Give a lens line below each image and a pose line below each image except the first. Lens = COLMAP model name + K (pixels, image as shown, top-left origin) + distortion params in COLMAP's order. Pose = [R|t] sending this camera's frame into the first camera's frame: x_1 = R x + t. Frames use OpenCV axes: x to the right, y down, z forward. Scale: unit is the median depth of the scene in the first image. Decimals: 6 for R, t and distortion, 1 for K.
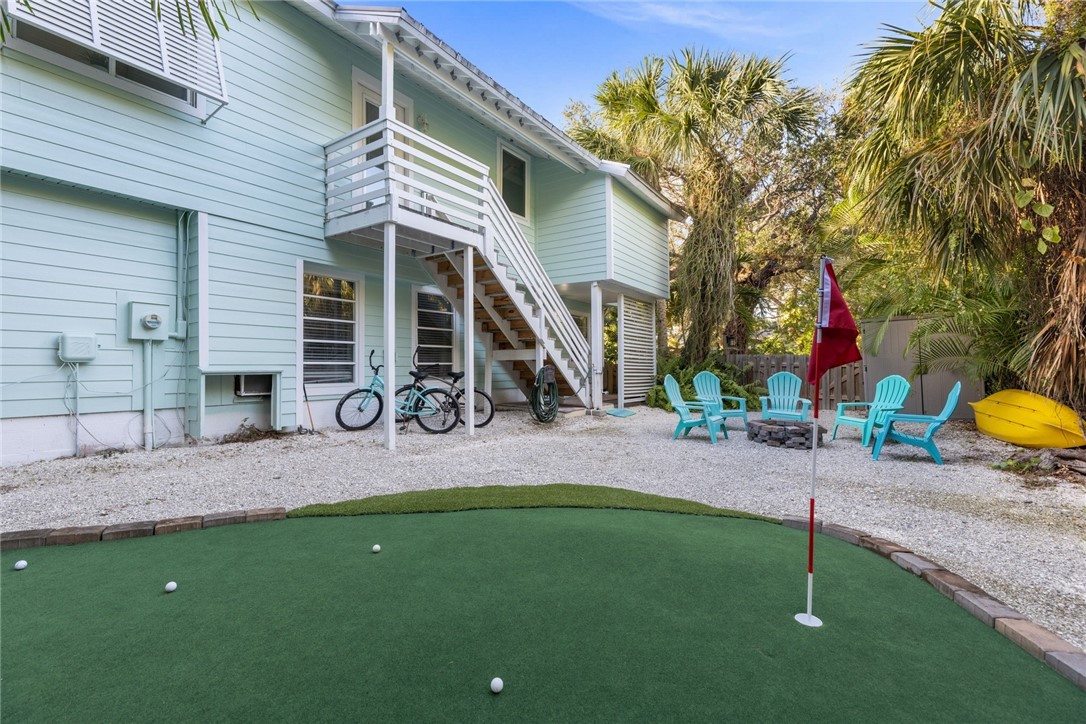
lens RADIAL K [[482.3, 0, 537.7], [0, 482.3, 358.6], [0, 0, 1]] dist [0.002478, -0.000025]
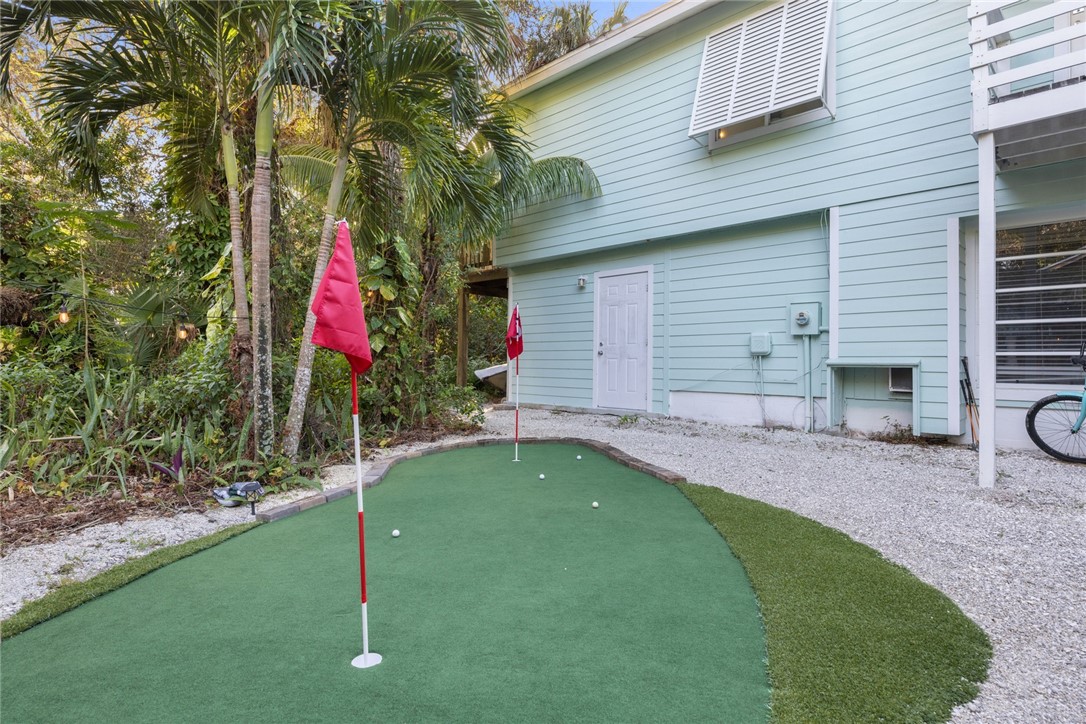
lens RADIAL K [[606.9, 0, 537.8], [0, 606.9, 358.8], [0, 0, 1]] dist [0.007414, 0.001149]
pose [[-0.217781, -0.009189, -0.975955, 0.698187], [0.006659, 0.999918, -0.010900, 0.027523], [0.975975, -0.008873, -0.217702, 0.675705]]
